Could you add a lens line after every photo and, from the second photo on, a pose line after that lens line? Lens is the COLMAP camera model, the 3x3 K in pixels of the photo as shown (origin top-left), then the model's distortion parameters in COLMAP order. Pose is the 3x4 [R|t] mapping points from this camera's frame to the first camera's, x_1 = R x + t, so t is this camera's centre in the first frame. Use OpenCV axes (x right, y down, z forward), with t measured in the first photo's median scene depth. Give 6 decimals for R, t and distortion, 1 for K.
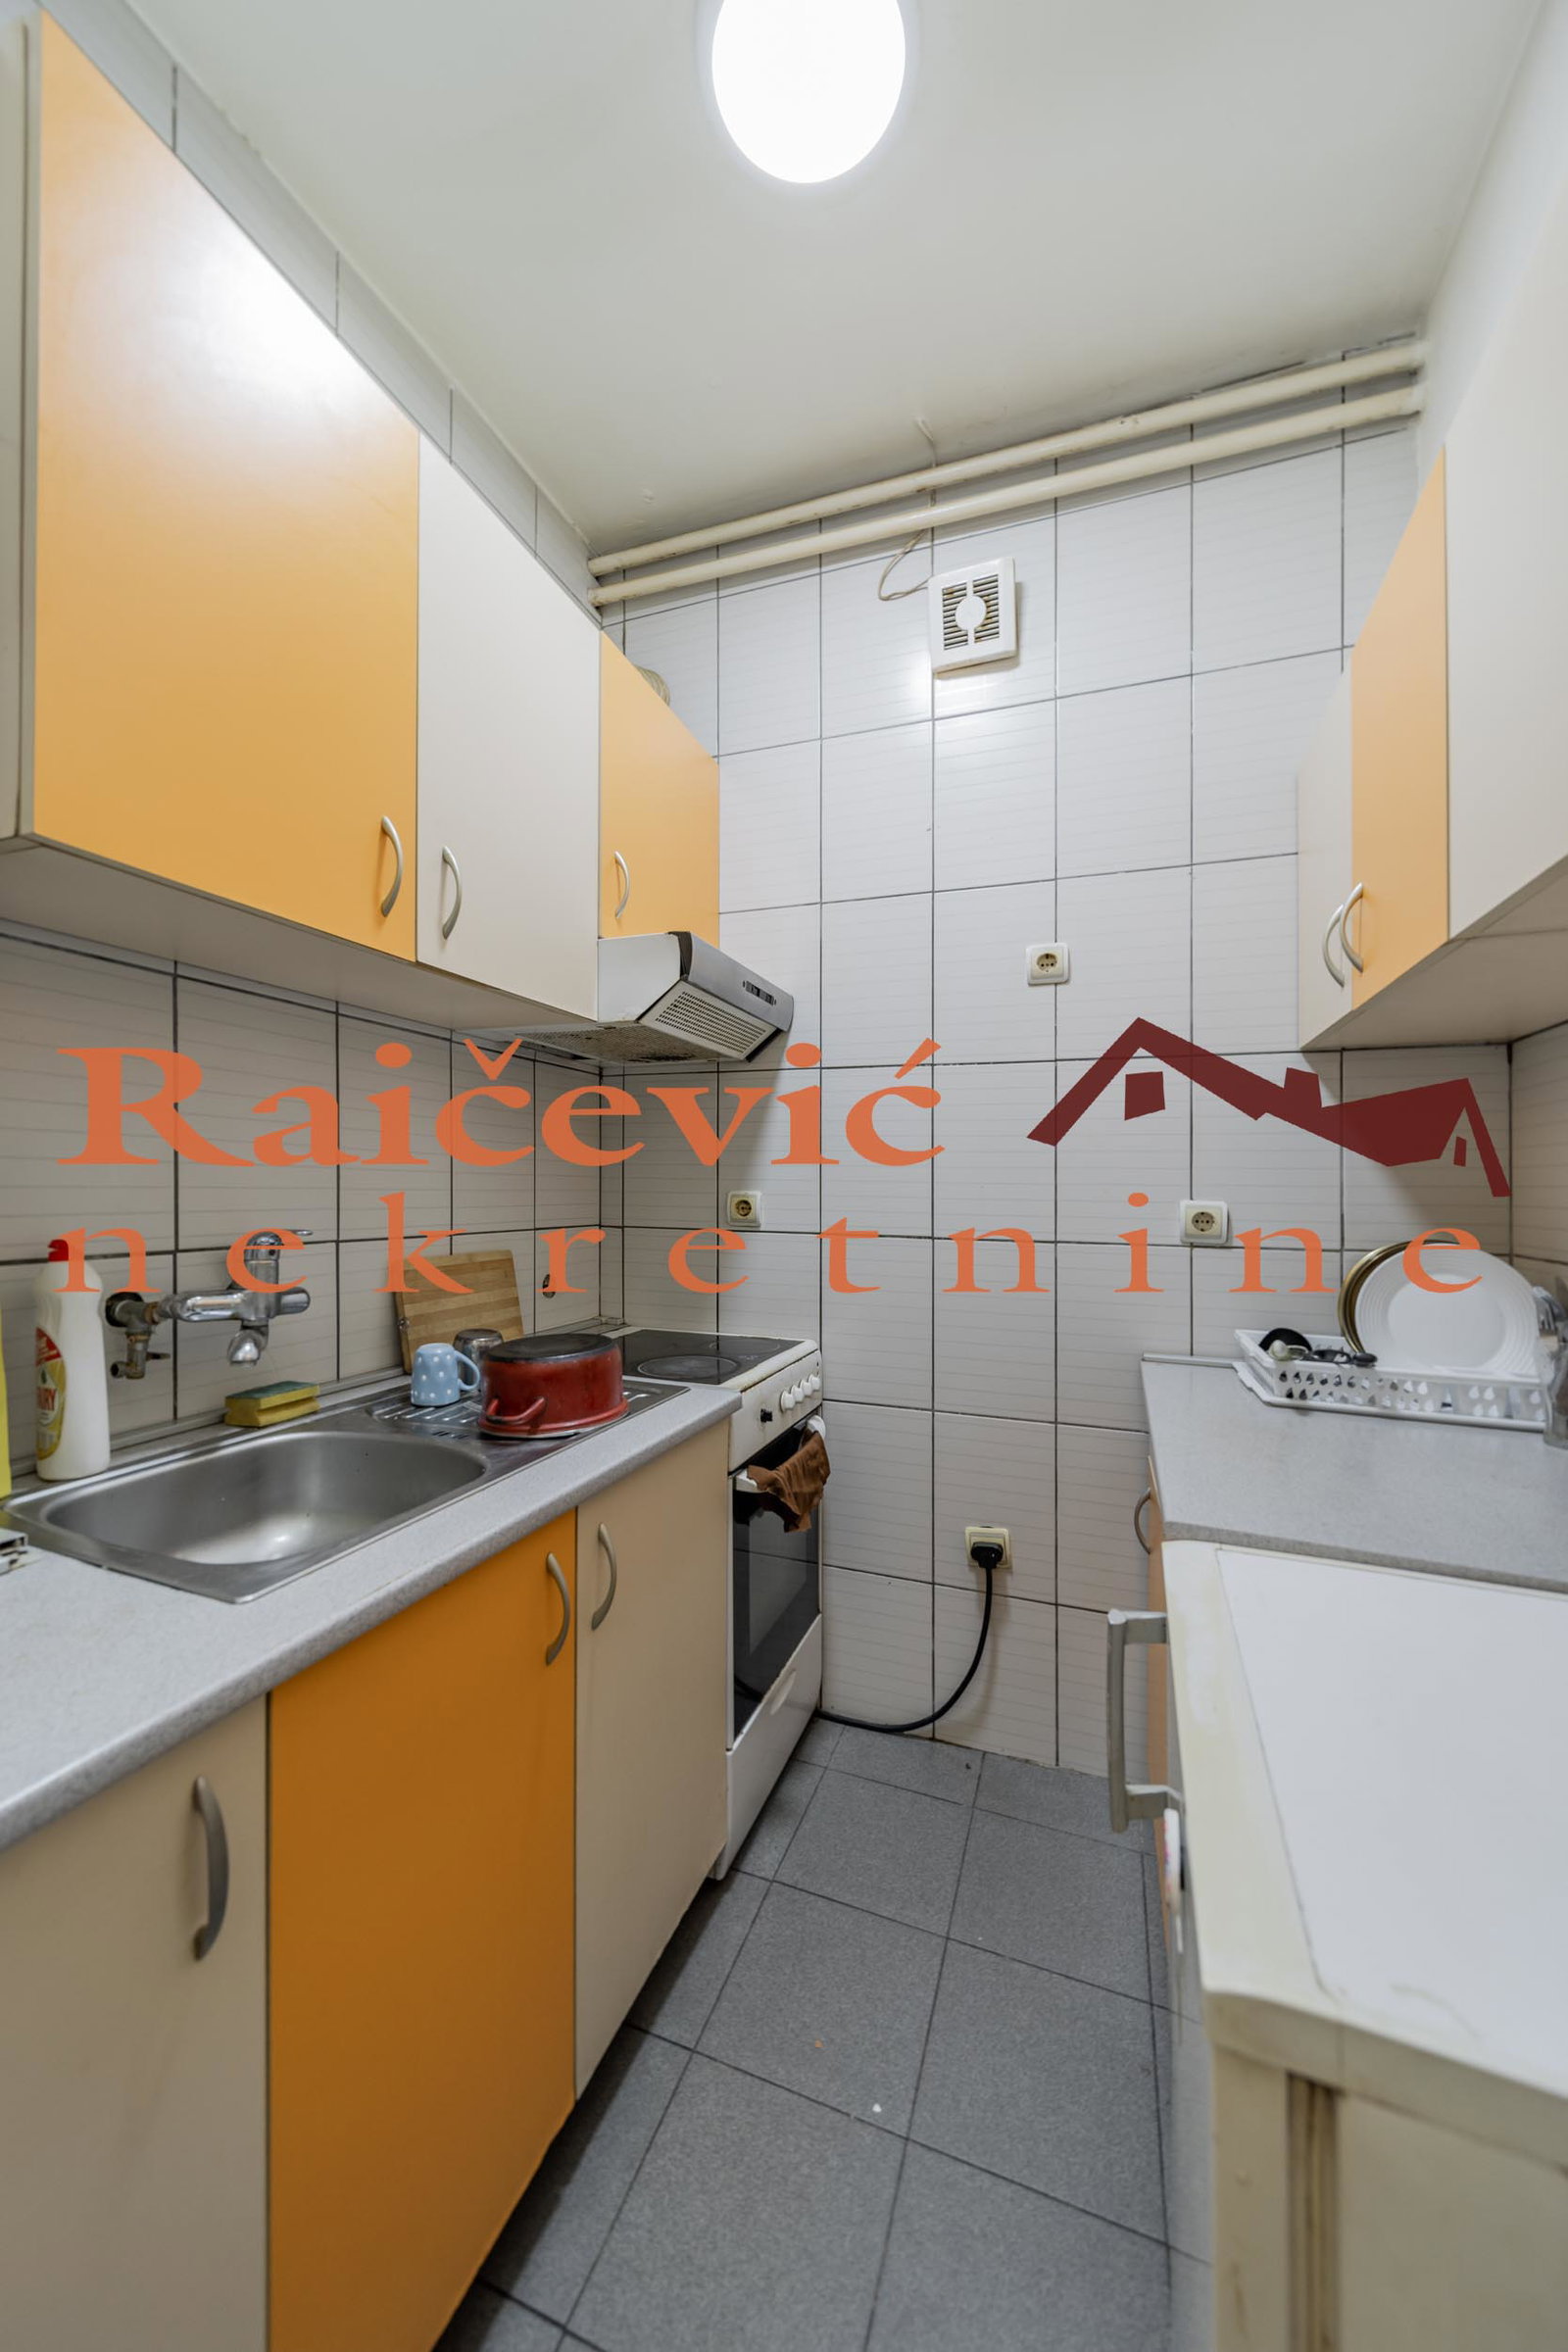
lens RADIAL K [[857.0, 0, 781.5], [0, 857.0, 1171.1], [0, 0, 1]] dist [0.009074, -0.001700]
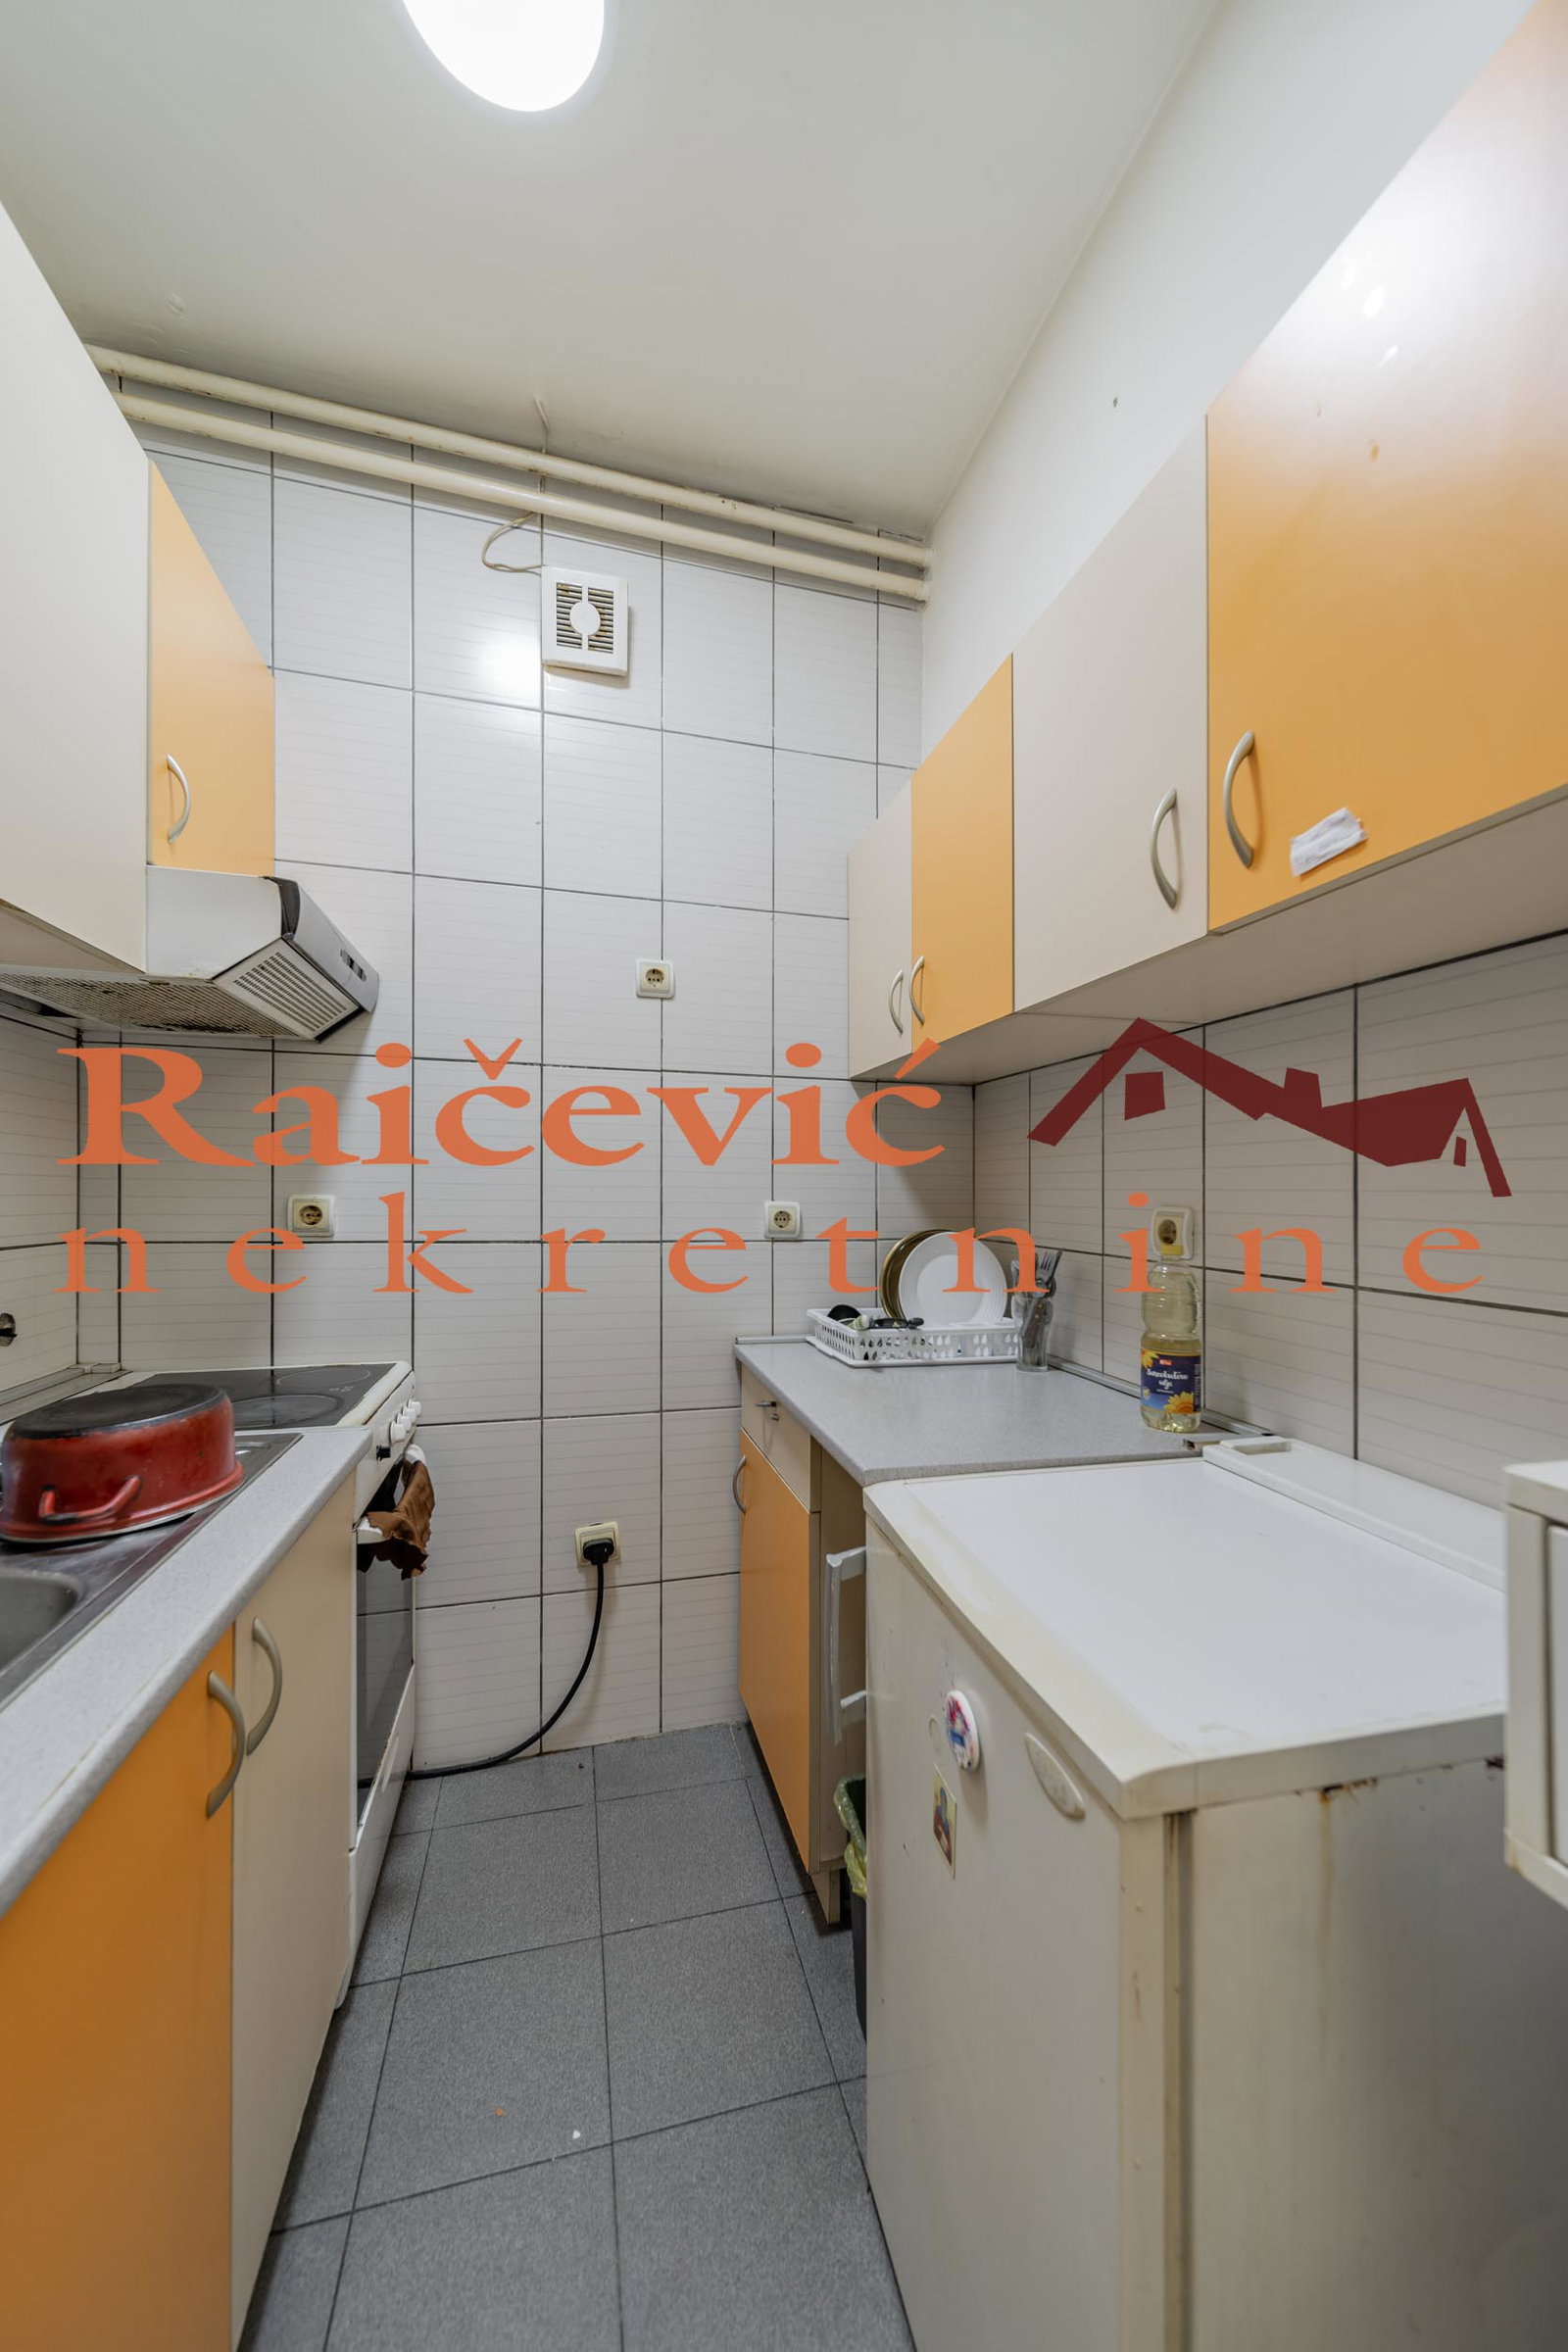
lens RADIAL K [[857.0, 0, 781.5], [0, 857.0, 1171.1], [0, 0, 1]] dist [0.009074, -0.001700]
pose [[0.816698, 0.010578, 0.576969, -0.183611], [-0.011448, 0.999932, -0.002127, -0.004081], [-0.576952, -0.004868, 0.816764, 0.048191]]
